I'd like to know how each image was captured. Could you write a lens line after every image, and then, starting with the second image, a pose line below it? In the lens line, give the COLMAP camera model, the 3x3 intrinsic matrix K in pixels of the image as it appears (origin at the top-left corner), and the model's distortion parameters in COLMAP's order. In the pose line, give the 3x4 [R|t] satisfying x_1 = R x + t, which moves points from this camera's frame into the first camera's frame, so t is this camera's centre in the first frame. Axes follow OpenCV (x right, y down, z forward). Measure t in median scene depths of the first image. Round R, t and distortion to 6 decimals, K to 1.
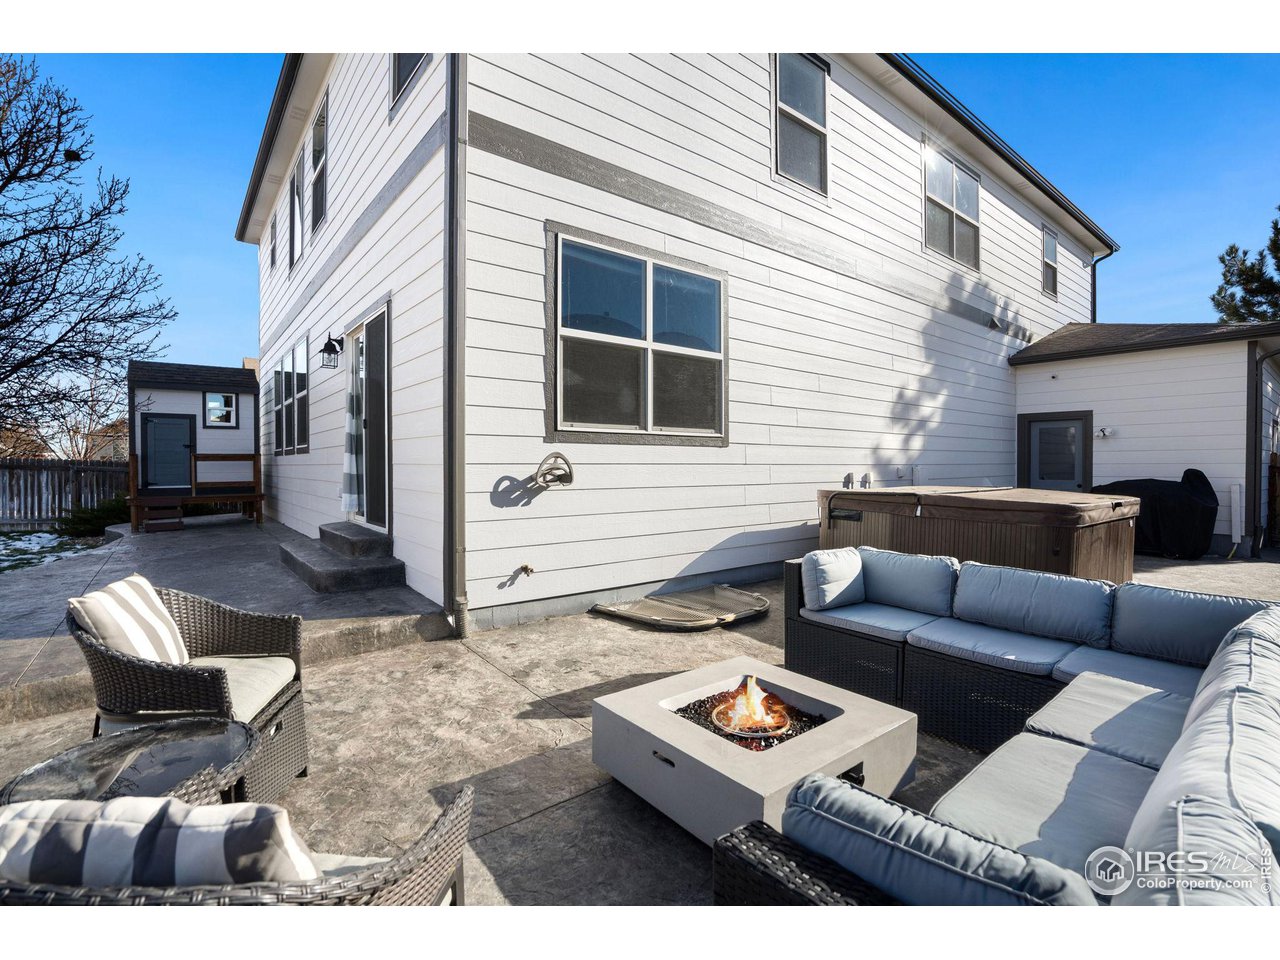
lens RADIAL K [[602.9, 0, 641.6], [0, 602.9, 470.8], [0, 0, 1]] dist [-0.061378, 0.024831]
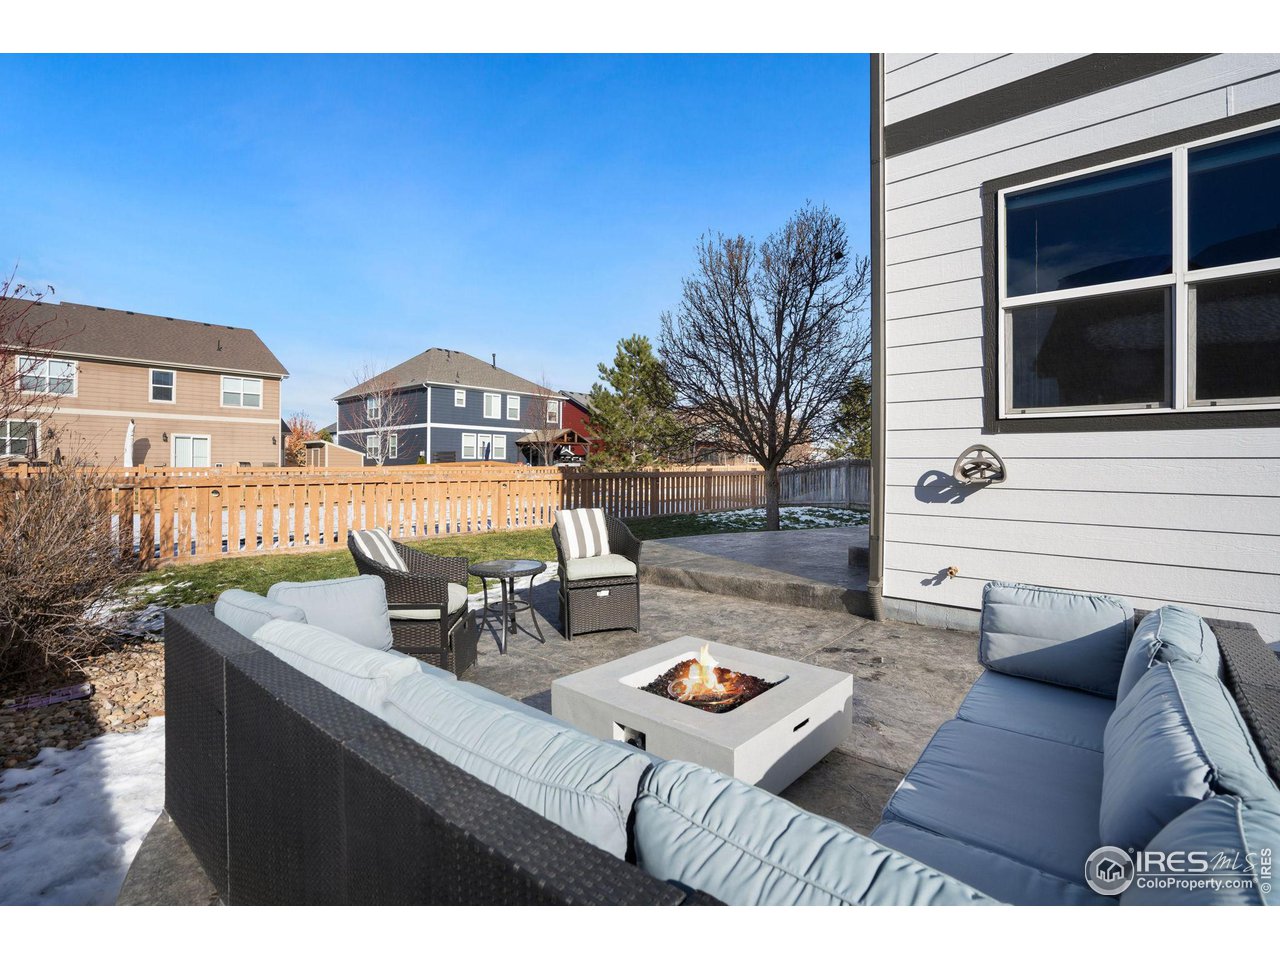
lens RADIAL K [[602.9, 0, 641.6], [0, 602.9, 470.8], [0, 0, 1]] dist [-0.061378, 0.024831]
pose [[0.171539, 0.007889, -0.985146, 0.620586], [-0.016821, 0.999846, 0.005078, 0.011275], [0.985034, 0.015700, 0.171645, 0.358821]]
